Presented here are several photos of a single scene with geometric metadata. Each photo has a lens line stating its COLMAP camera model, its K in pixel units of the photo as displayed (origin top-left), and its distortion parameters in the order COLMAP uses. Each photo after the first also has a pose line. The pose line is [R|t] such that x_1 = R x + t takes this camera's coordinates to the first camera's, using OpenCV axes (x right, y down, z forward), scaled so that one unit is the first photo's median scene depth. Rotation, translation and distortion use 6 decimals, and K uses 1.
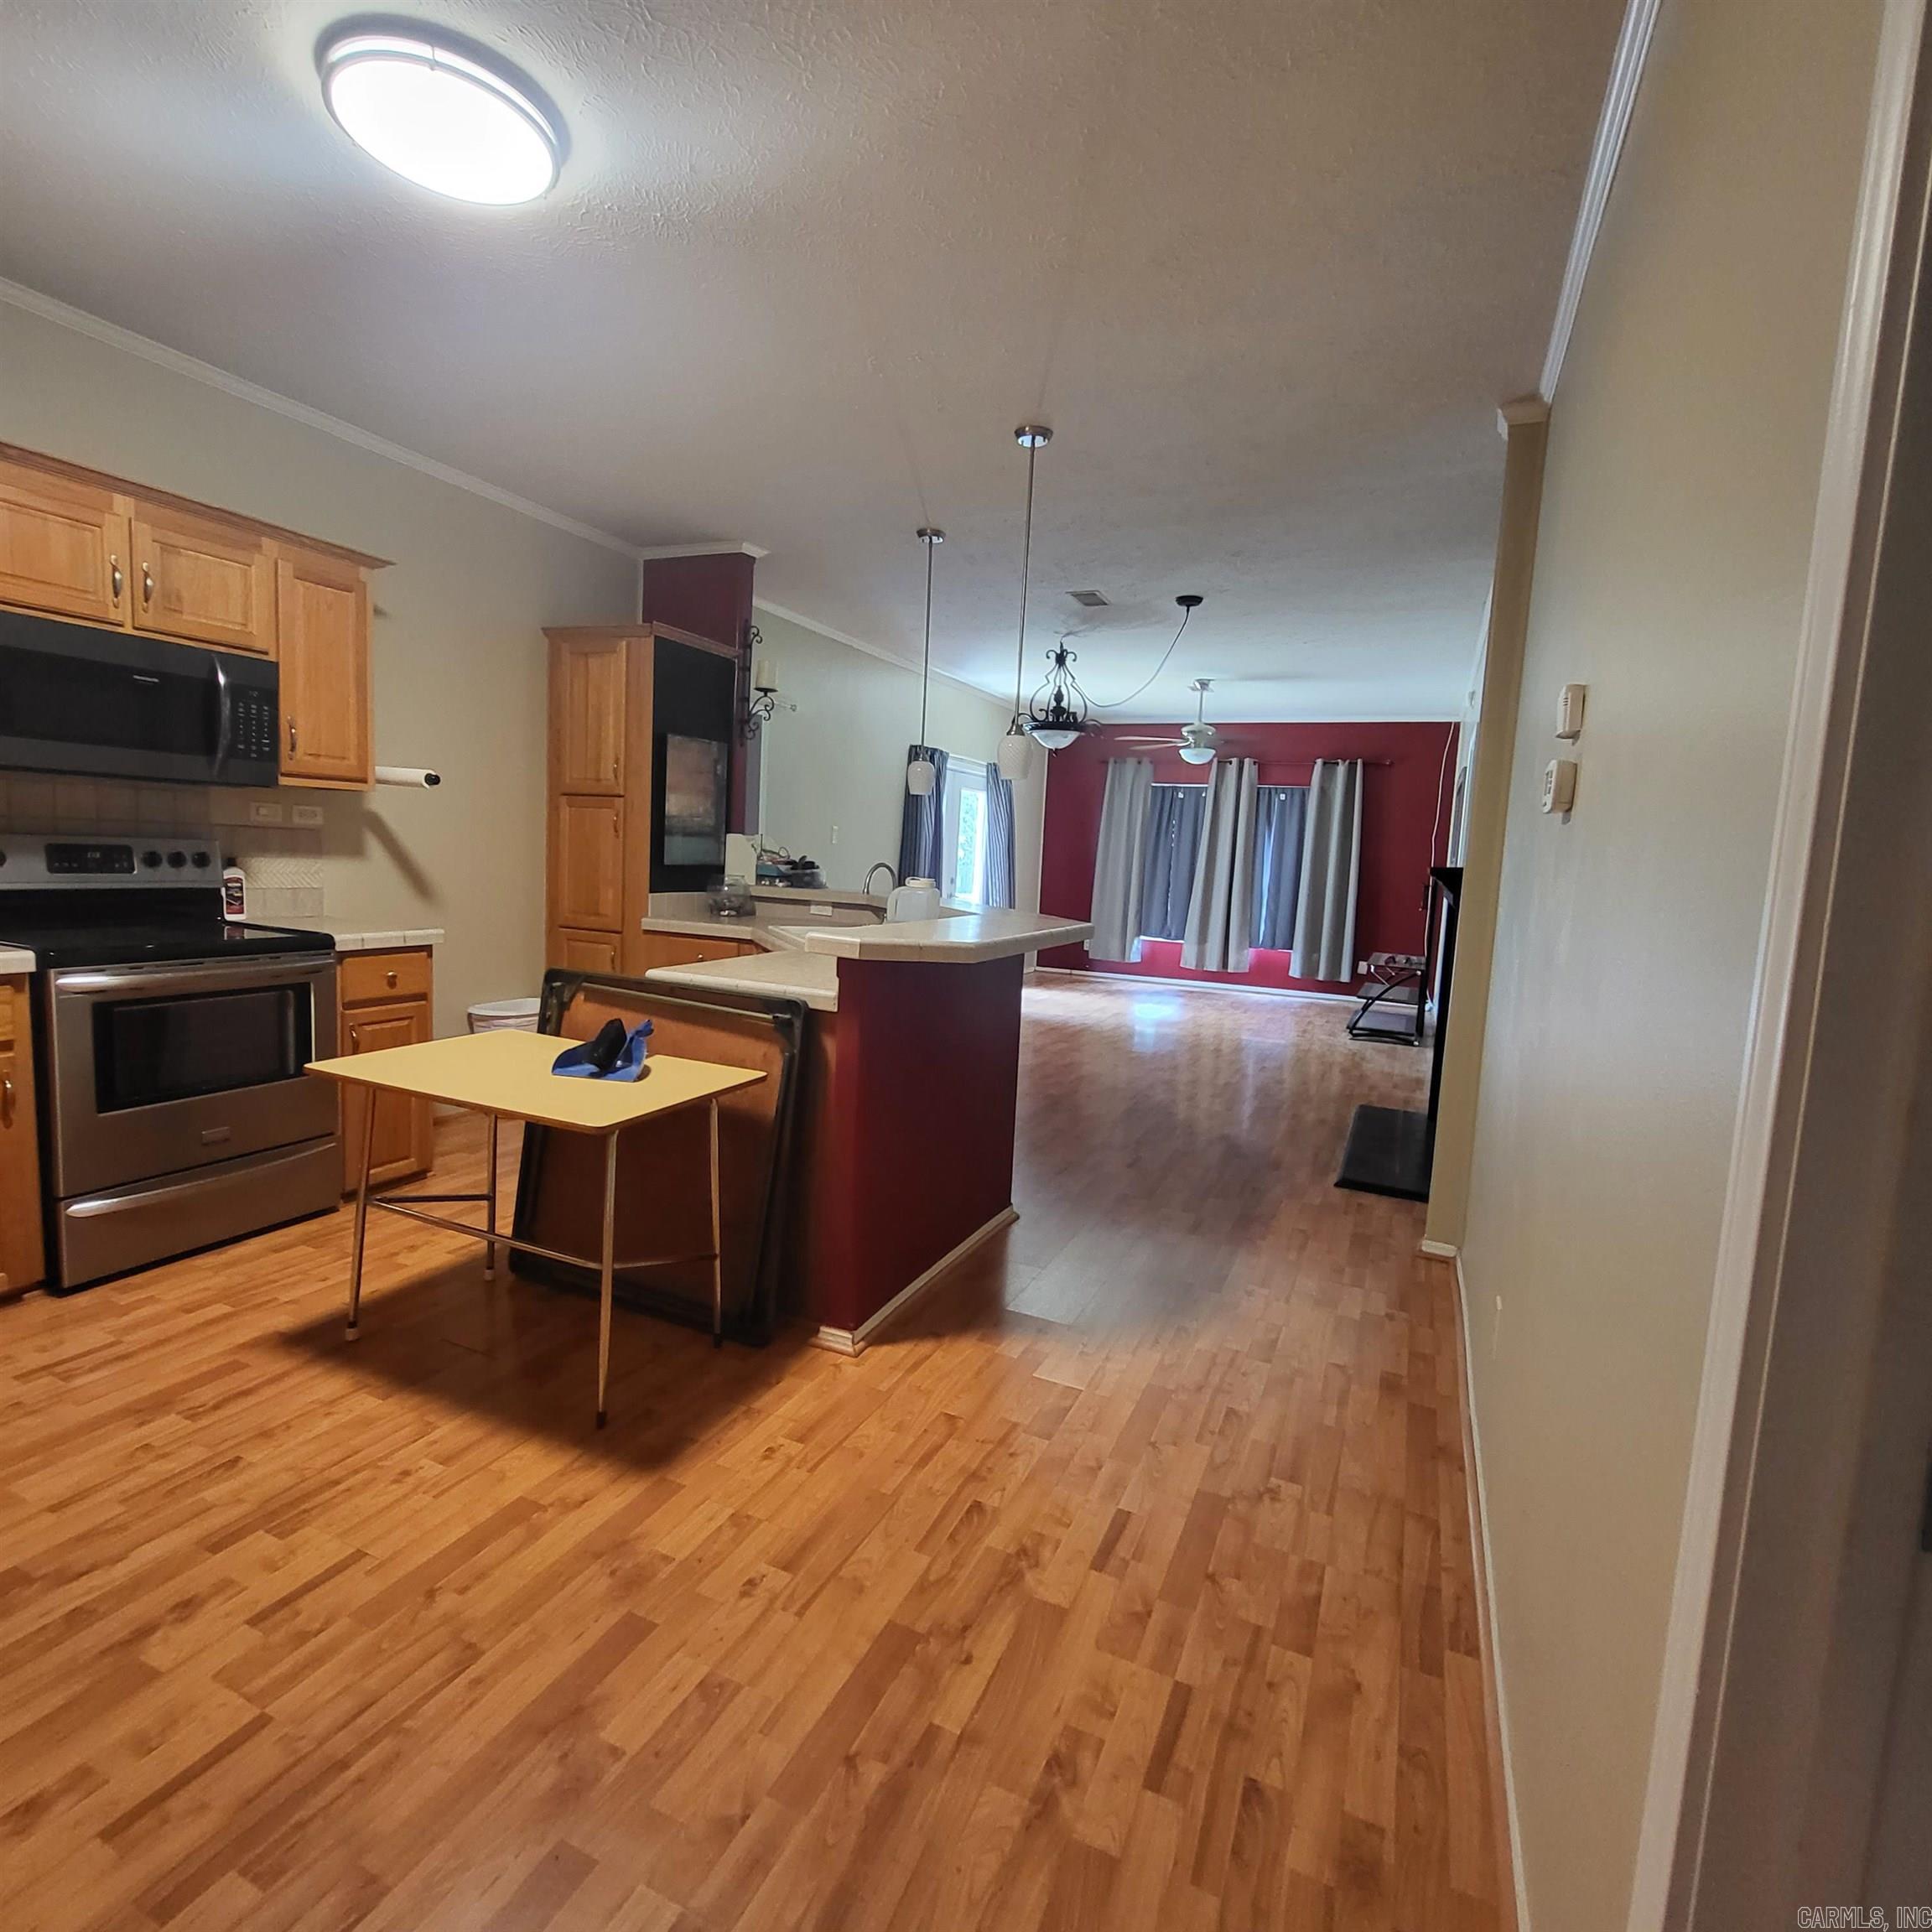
lens RADIAL K [[1018.9, 0, 956.7], [0, 1018.9, 955.0], [0, 0, 1]] dist [0.009887, -0.004848]
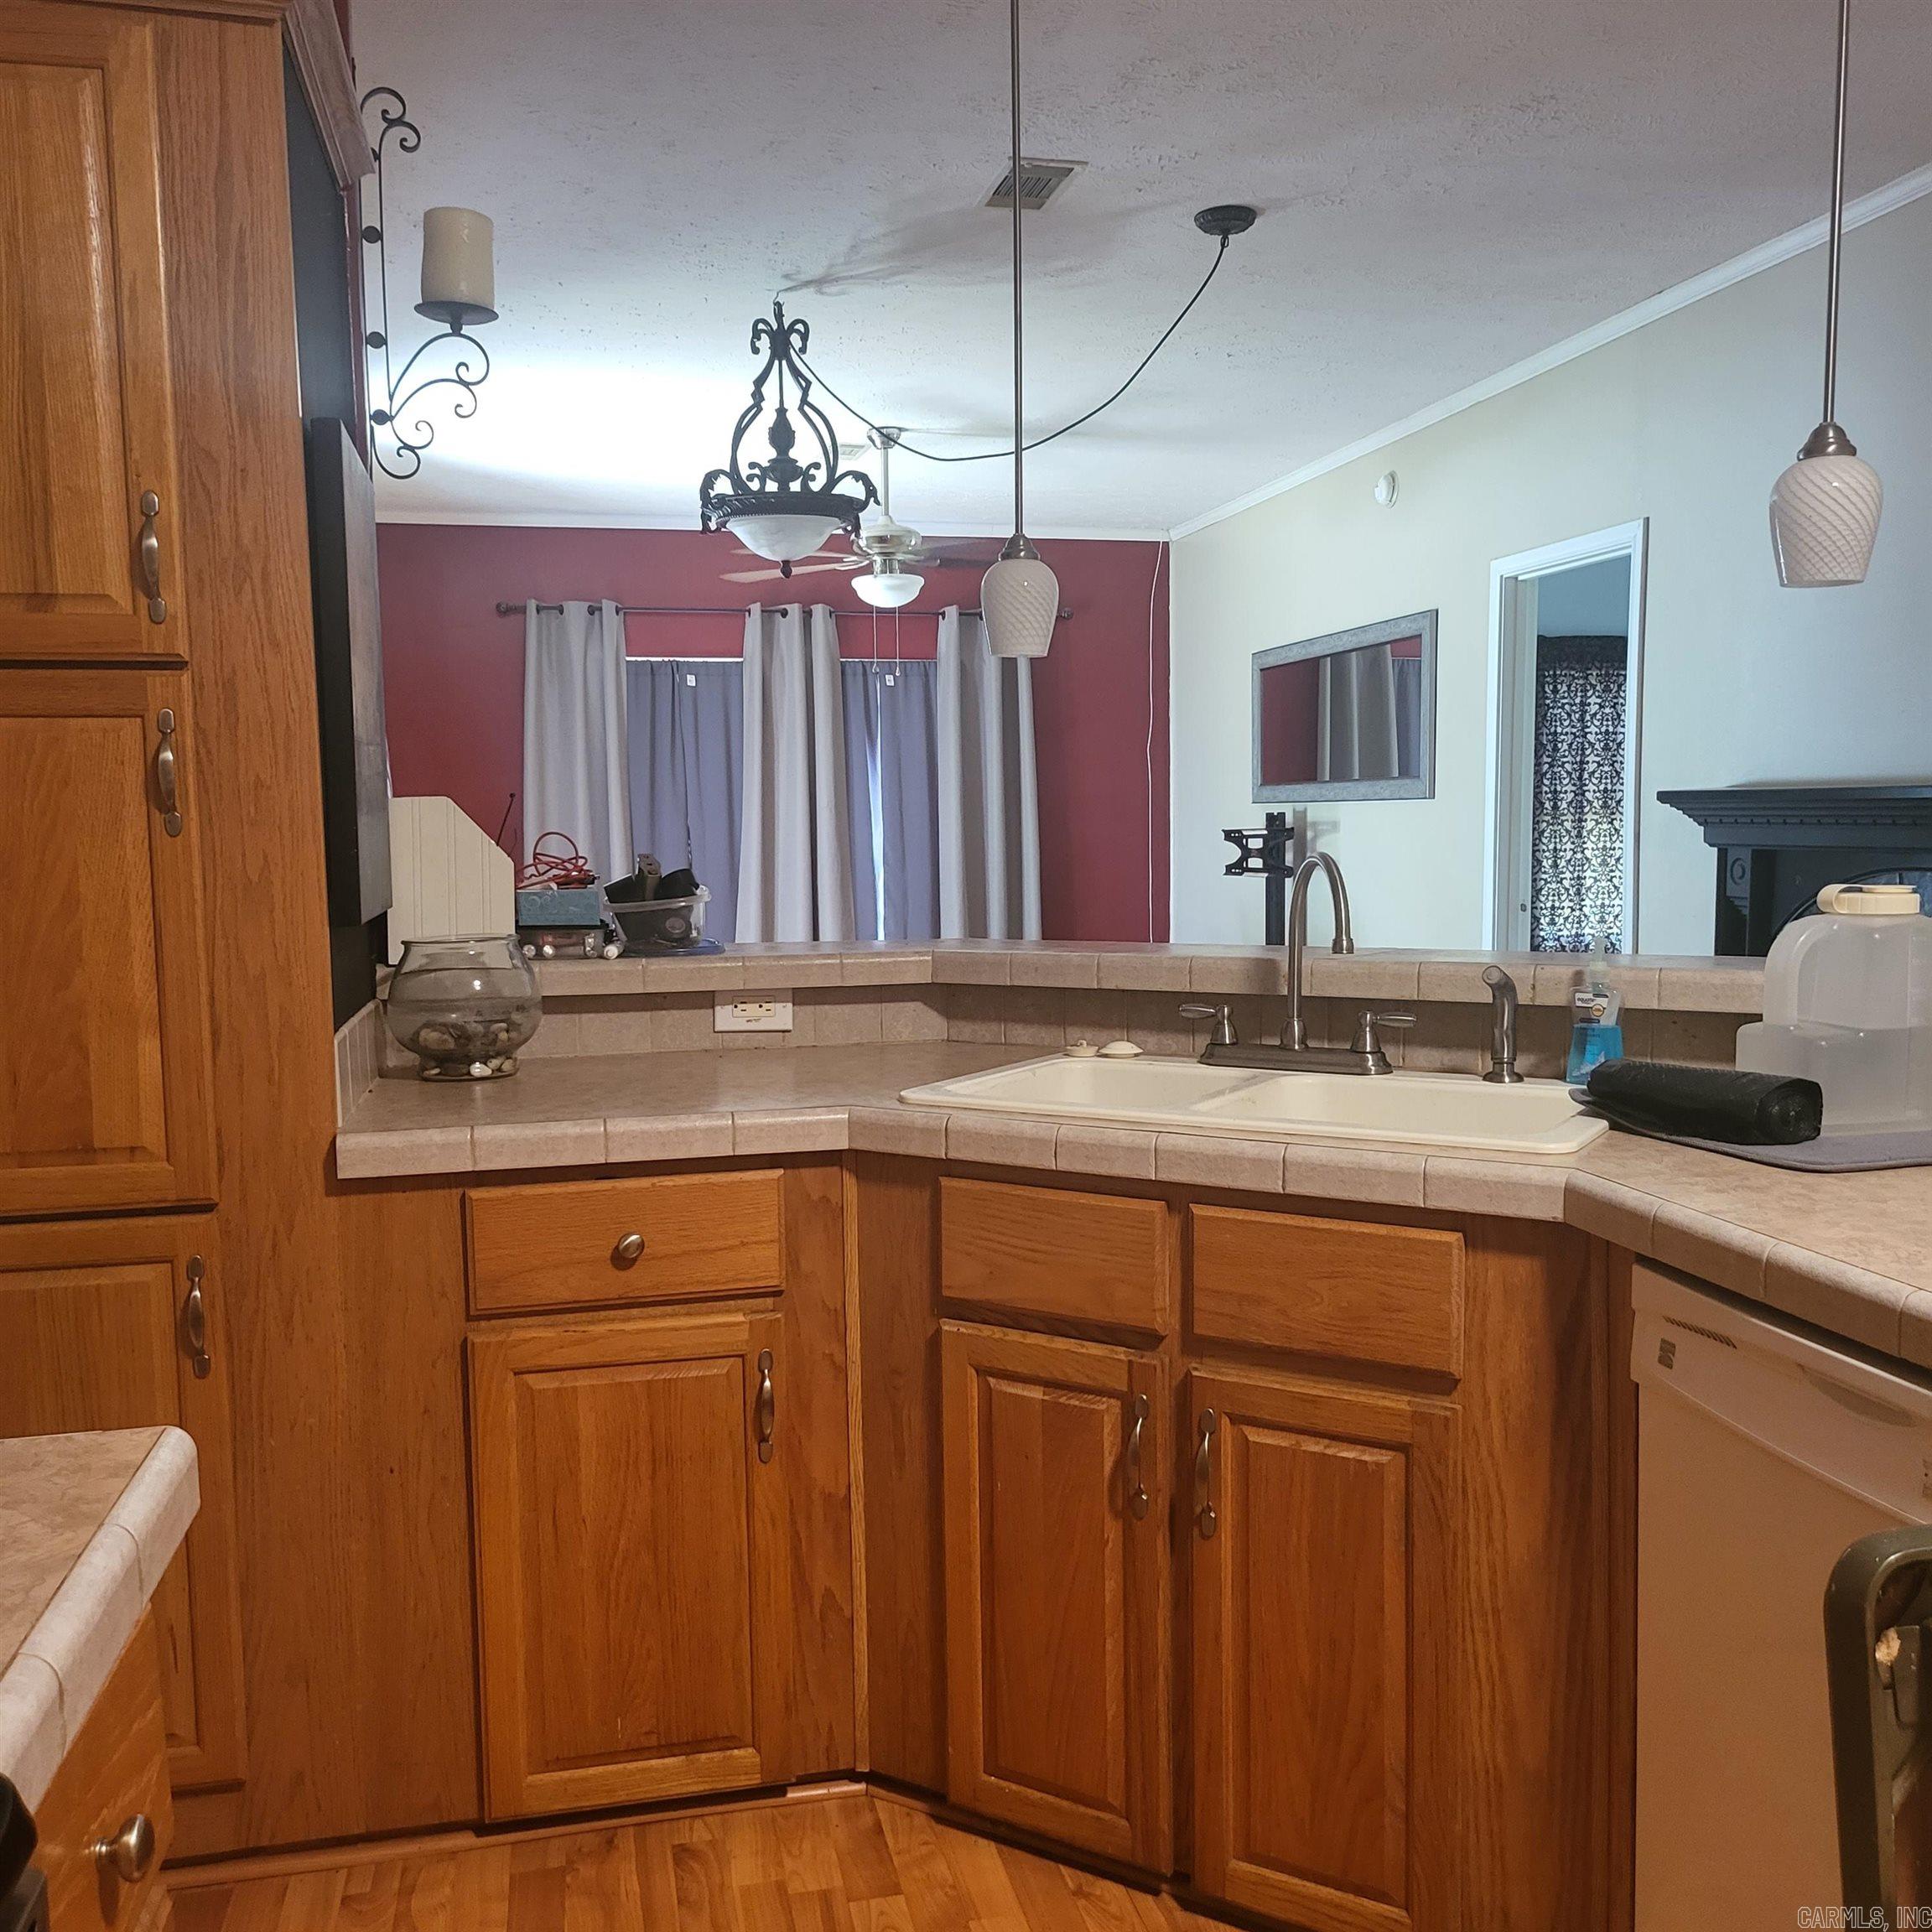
lens RADIAL K [[1831.4, 0, 1008.7], [0, 1831.4, 1029.3], [0, 0, 1]] dist [0.029286, 0.000000]
pose [[0.783400, -0.130641, 0.607633, -0.718254], [0.116168, 0.991208, 0.063339, -0.113971], [-0.610565, 0.020968, 0.791688, 0.817208]]
